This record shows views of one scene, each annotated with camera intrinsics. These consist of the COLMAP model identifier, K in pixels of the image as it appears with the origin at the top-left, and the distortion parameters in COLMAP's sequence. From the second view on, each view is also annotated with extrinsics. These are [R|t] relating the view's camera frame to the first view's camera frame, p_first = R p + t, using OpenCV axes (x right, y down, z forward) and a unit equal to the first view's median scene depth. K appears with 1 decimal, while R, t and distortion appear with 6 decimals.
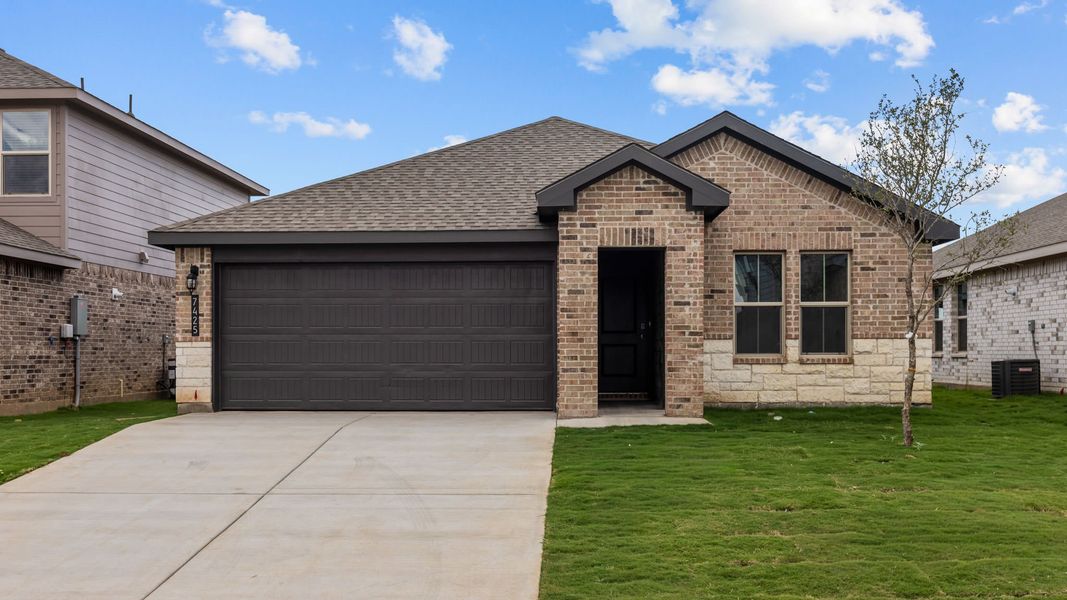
lens RADIAL K [[1041.2, 0, 533.5], [0, 1041.2, 300.0], [0, 0, 1]] dist [-0.006868, 0.006034]
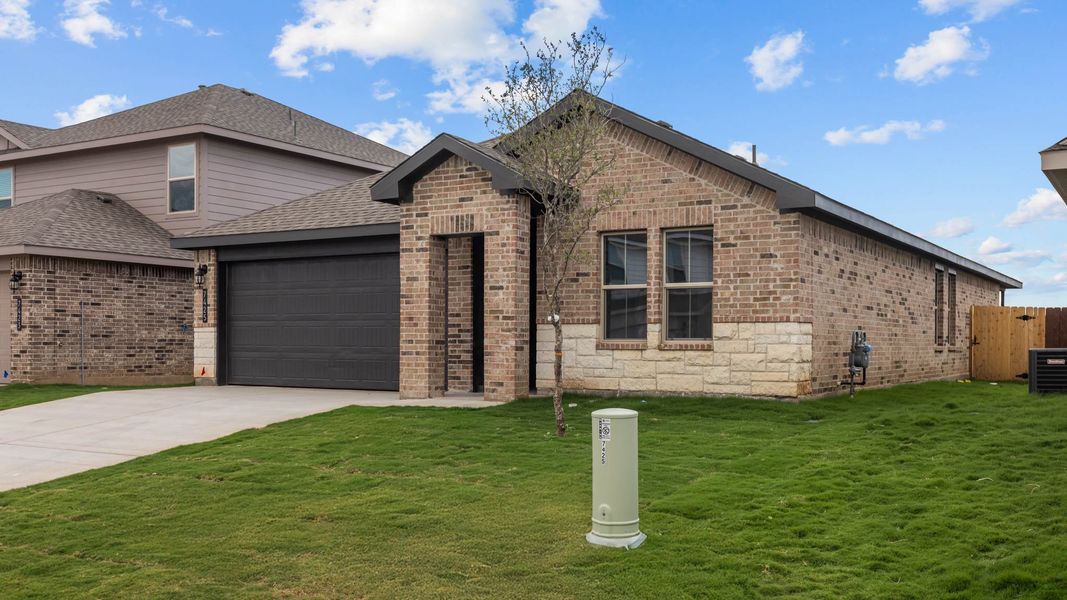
lens RADIAL K [[1041.2, 0, 533.5], [0, 1041.2, 300.0], [0, 0, 1]] dist [-0.006868, 0.006034]
pose [[0.873468, -0.014396, -0.486668, 0.612493], [0.018659, 0.999818, 0.003913, 0.010872], [0.486523, -0.012498, 0.873578, 0.130755]]
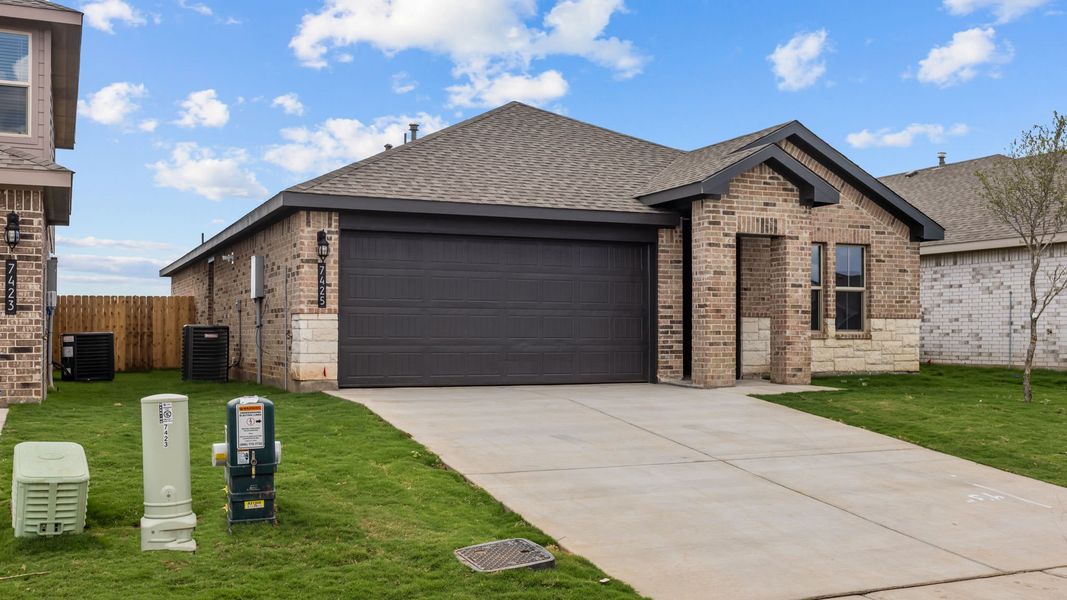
lens RADIAL K [[1028.4, 0, 529.8], [0, 1028.4, 270.8], [0, 0, 1]] dist [-0.003712, -0.007235]
pose [[0.896084, 0.031343, 0.442776, -0.576507], [-0.026462, 0.999502, -0.017200, 0.013195], [-0.443095, 0.003697, 0.896467, 0.106277]]
